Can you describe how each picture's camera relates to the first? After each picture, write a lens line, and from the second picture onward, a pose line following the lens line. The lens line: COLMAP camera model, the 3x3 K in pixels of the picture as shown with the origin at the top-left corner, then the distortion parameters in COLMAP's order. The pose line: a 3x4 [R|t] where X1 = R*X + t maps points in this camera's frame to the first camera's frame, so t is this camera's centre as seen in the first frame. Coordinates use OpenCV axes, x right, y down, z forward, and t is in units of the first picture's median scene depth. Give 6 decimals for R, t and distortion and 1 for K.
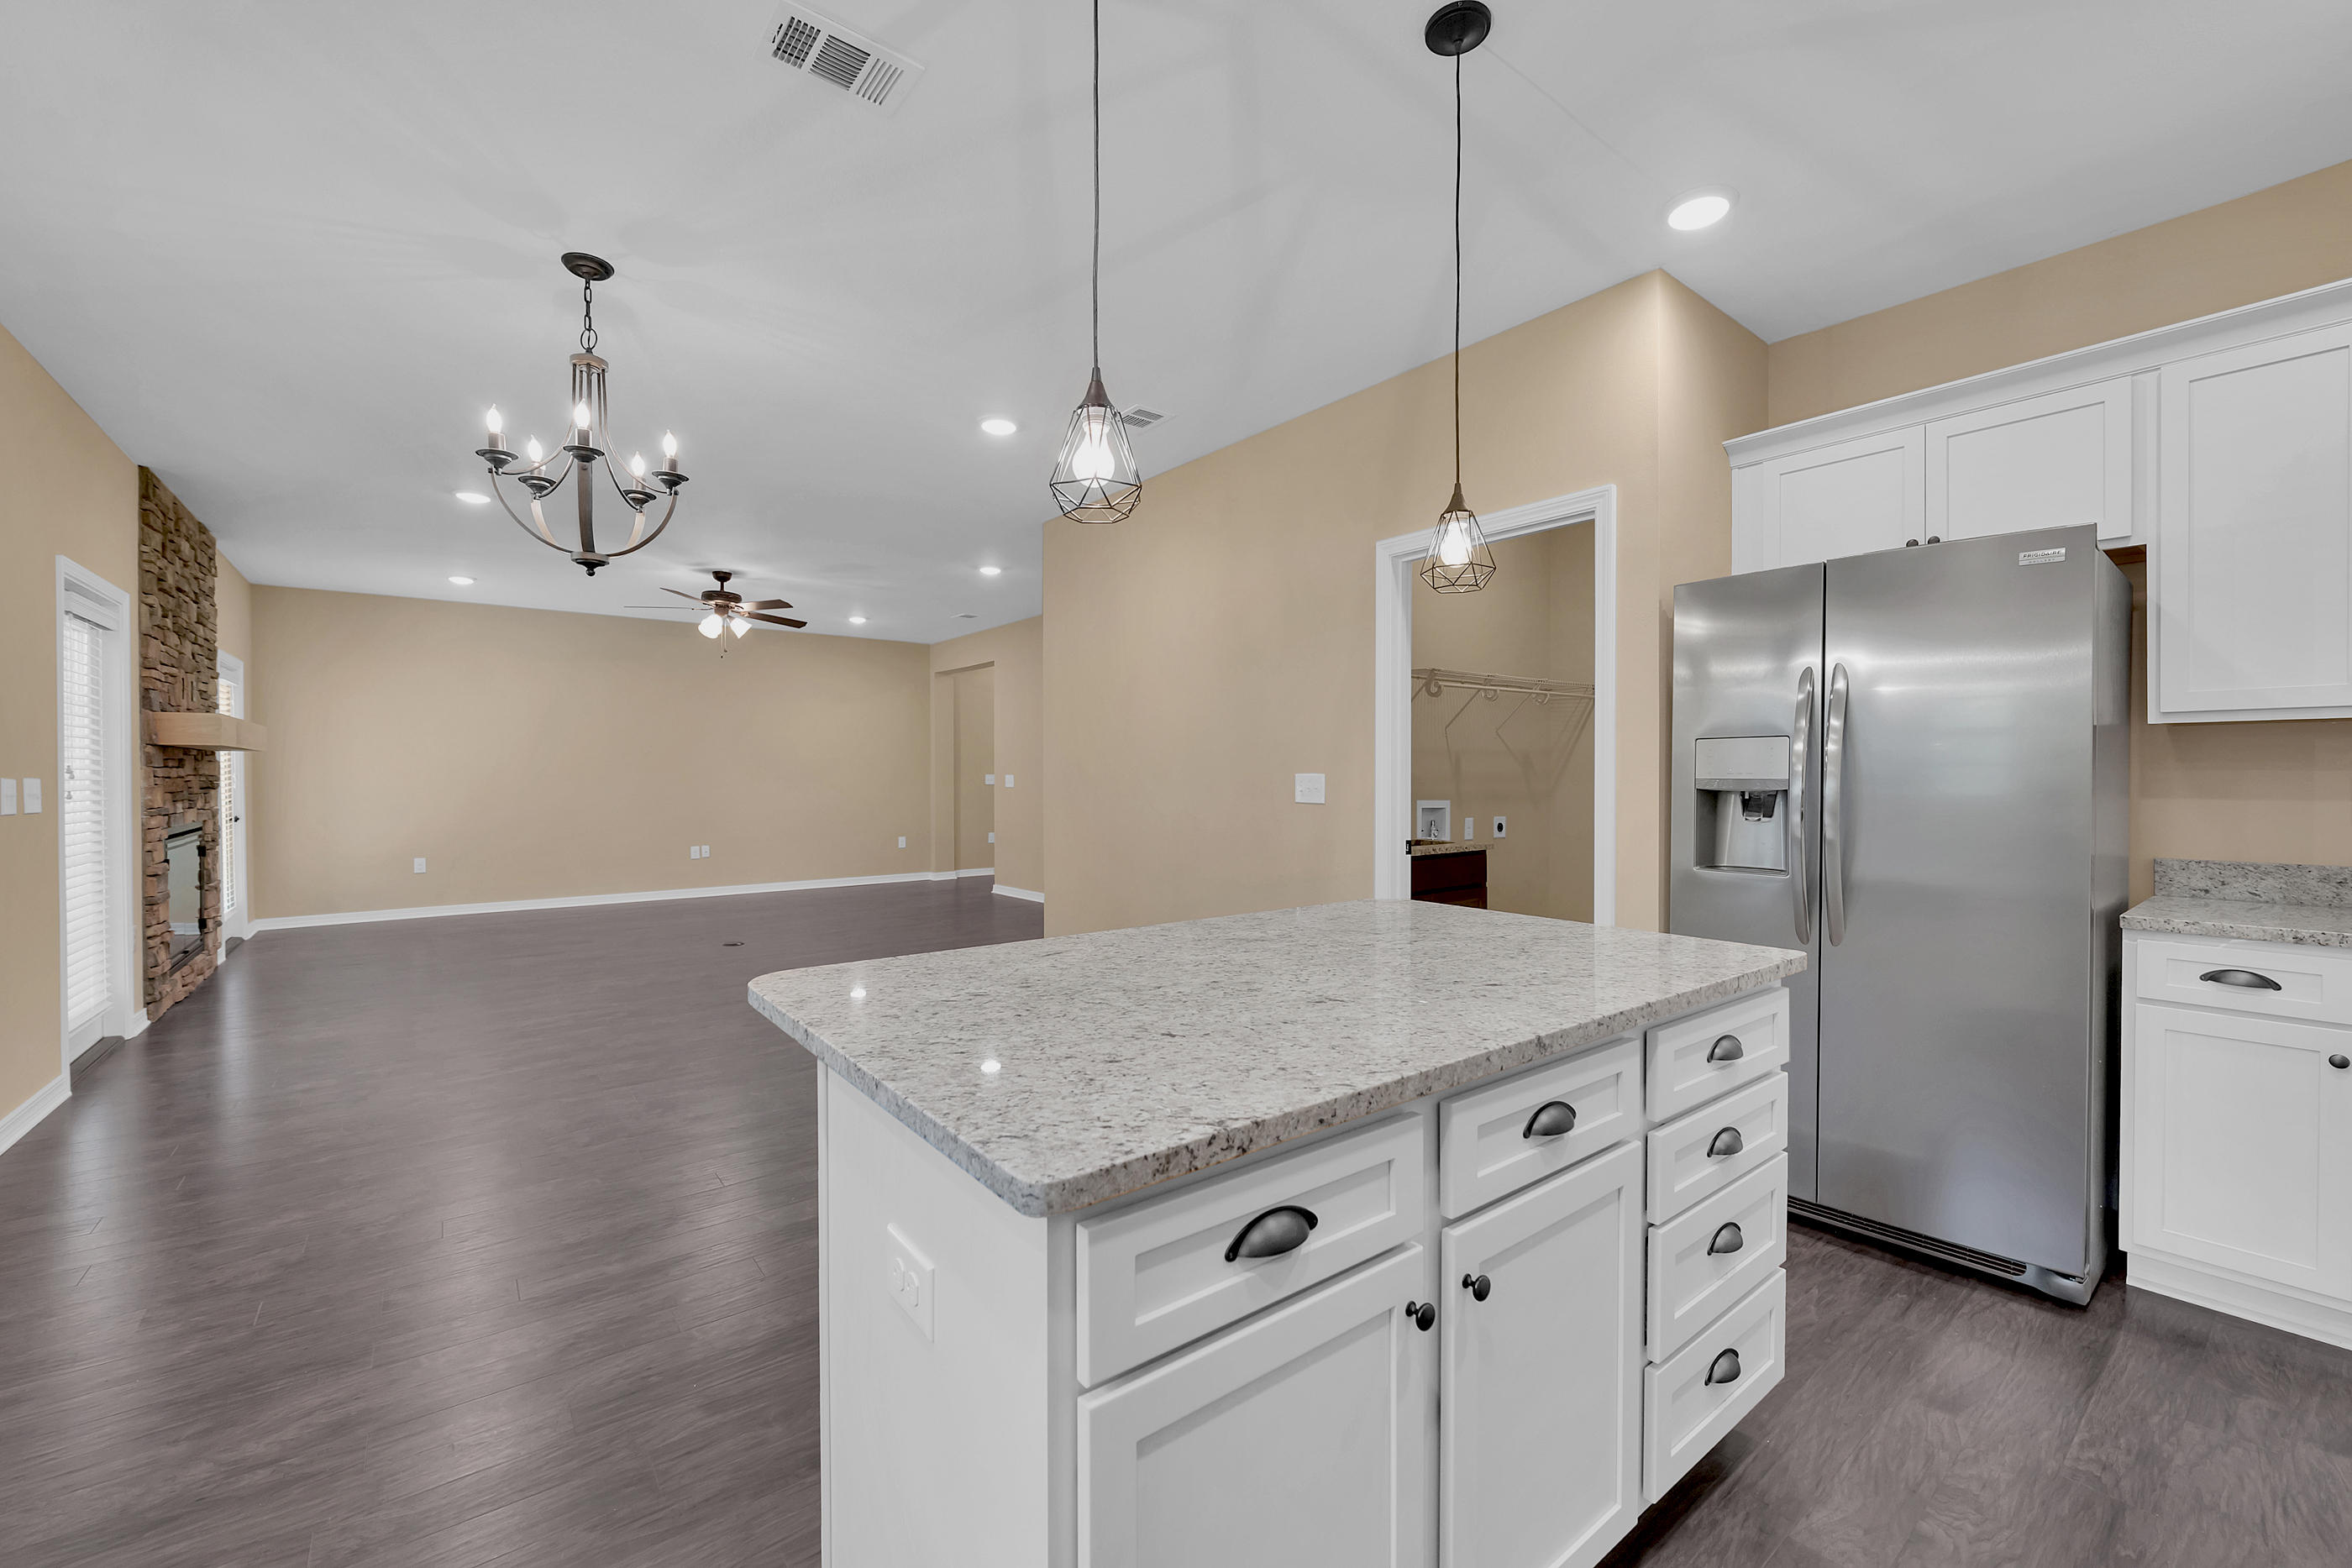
lens RADIAL K [[967.1, 0, 1183.9], [0, 967.1, 783.3], [0, 0, 1]] dist [-0.000309, -0.000004]
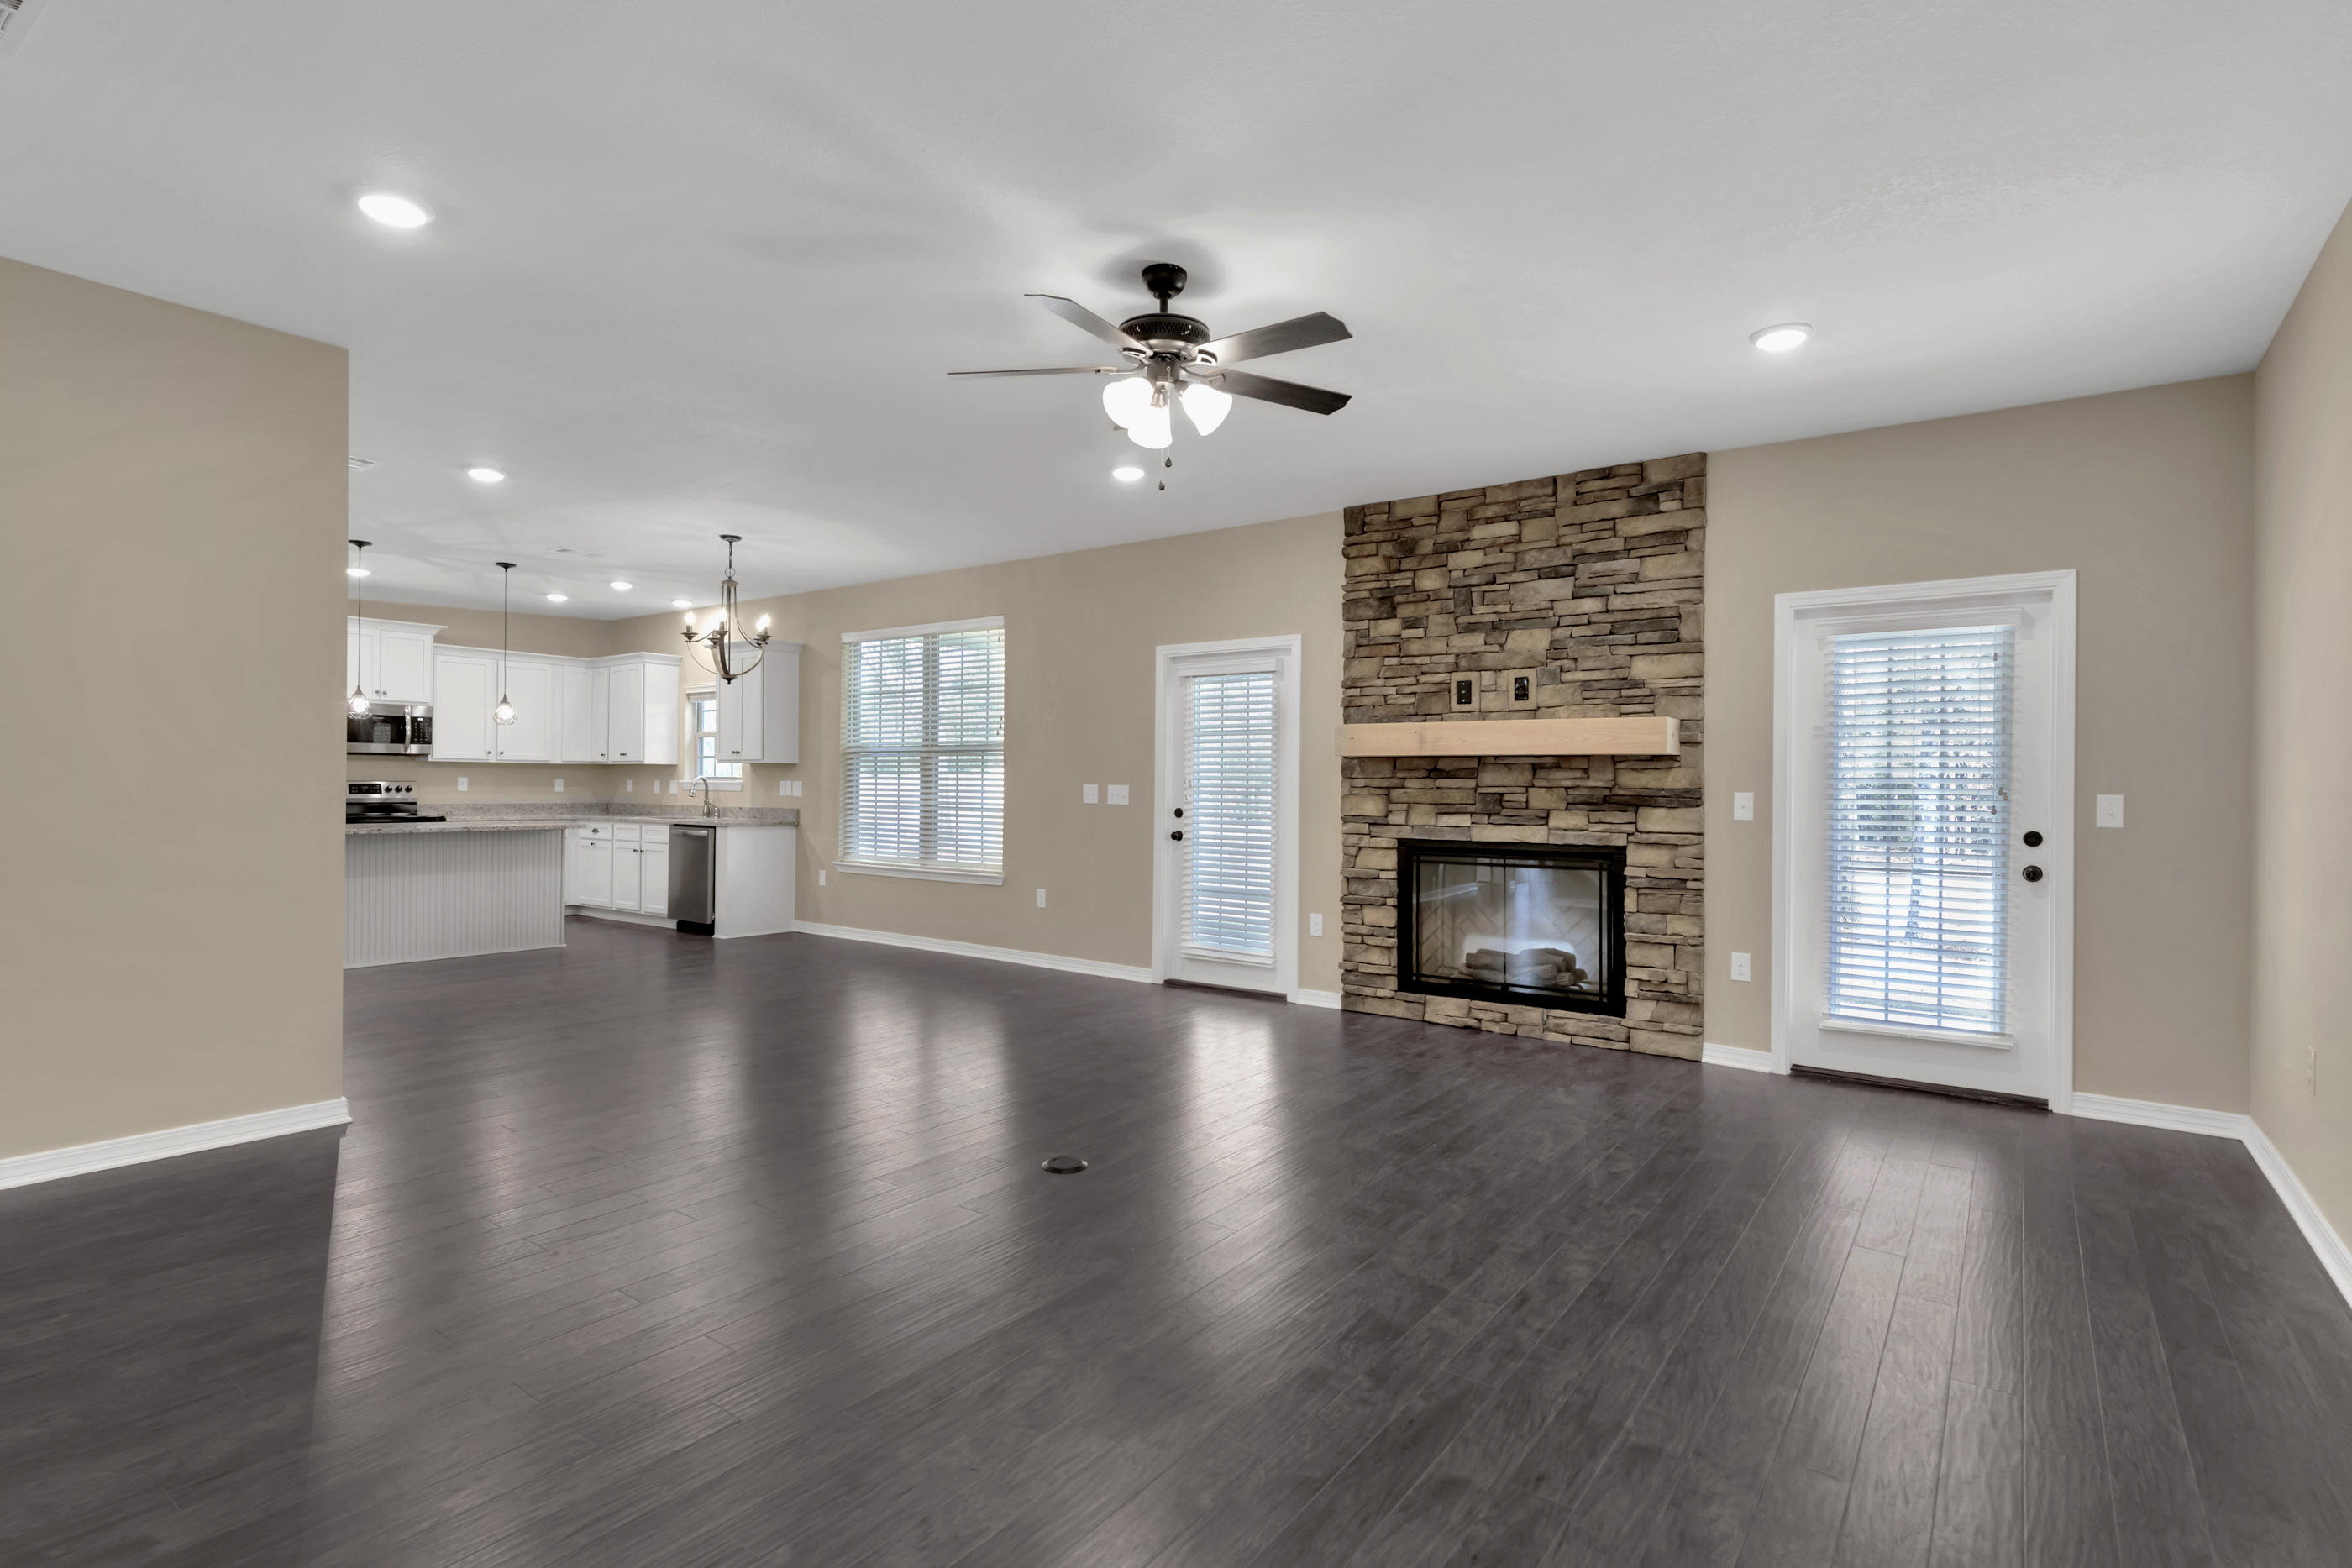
lens RADIAL K [[1133.9, 0, 1170.3], [0, 1133.9, 760.1], [0, 0, 1]] dist [0.021766, -0.000607]
pose [[-0.966789, -0.015585, -0.255100, -0.666800], [-0.012548, 0.999830, -0.013528, -0.020661], [0.255268, -0.009877, -0.966820, 2.689752]]
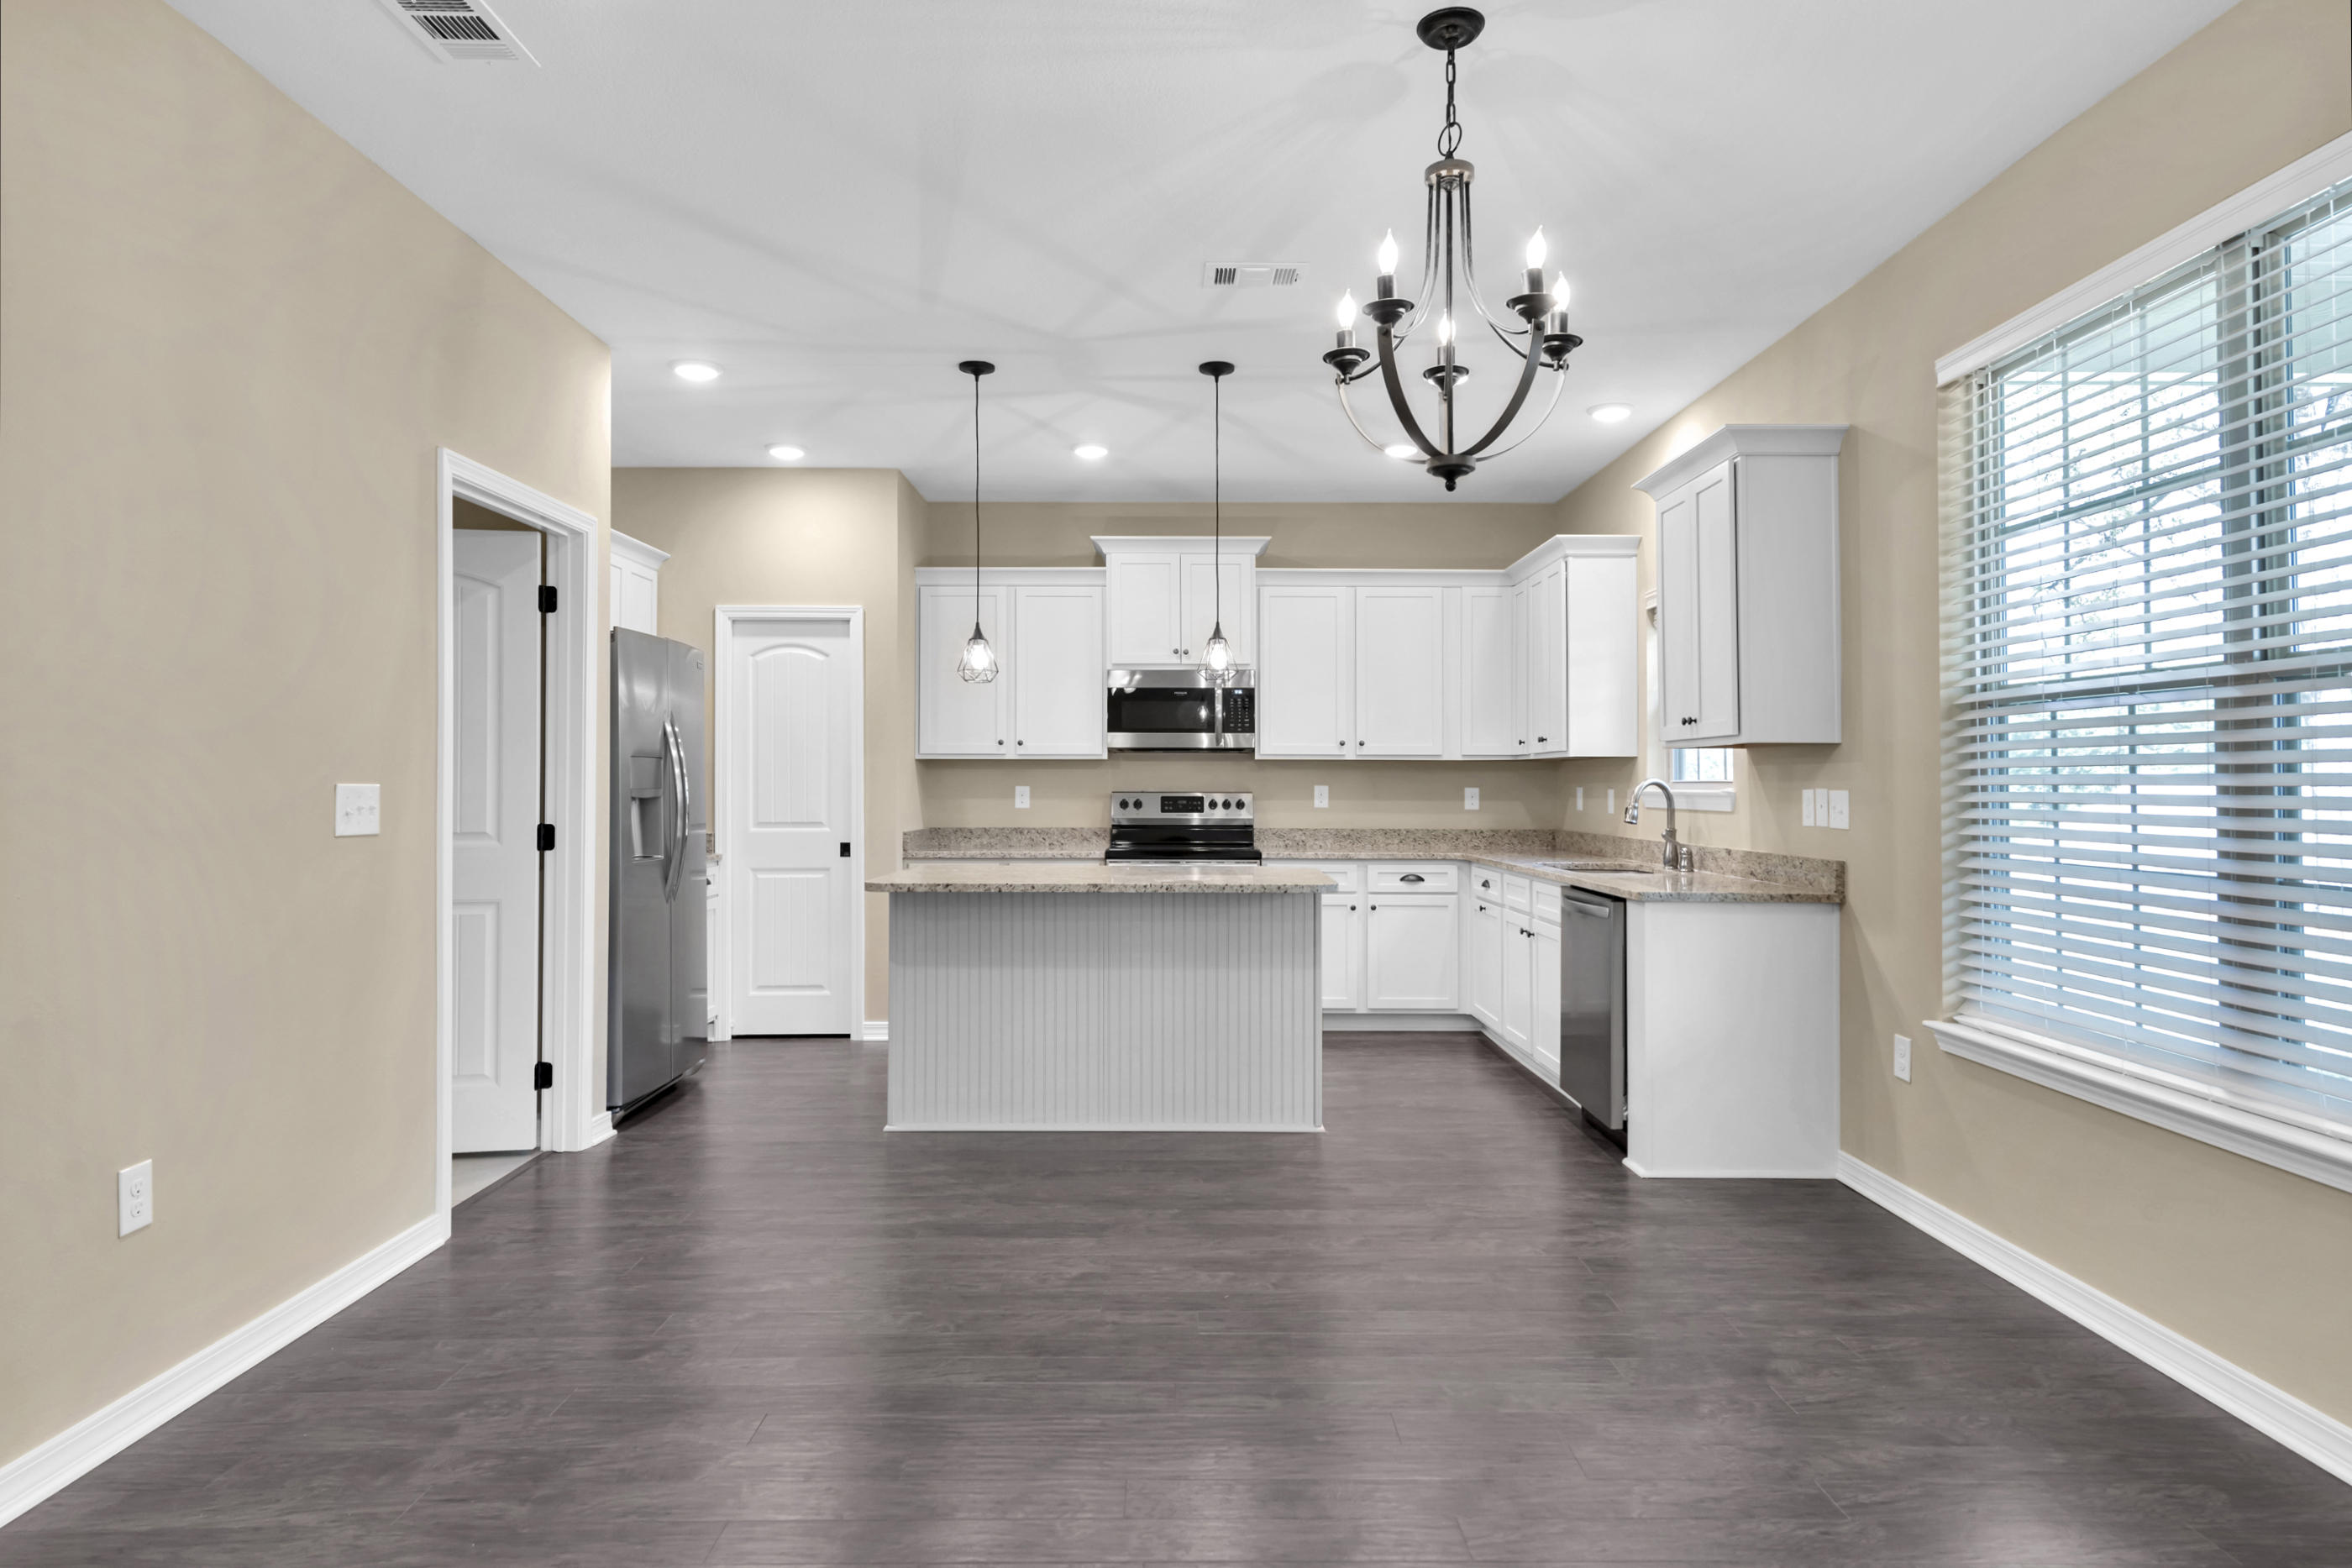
lens RADIAL K [[1325.8, 0, 1164.5], [0, 1325.8, 783.4], [0, 0, 1]] dist [-0.001164, -0.000693]
pose [[-0.783389, -0.003043, 0.621524, -0.756719], [0.000843, 0.999982, 0.005958, -0.010389], [-0.621531, 0.005192, -0.783372, 1.368657]]
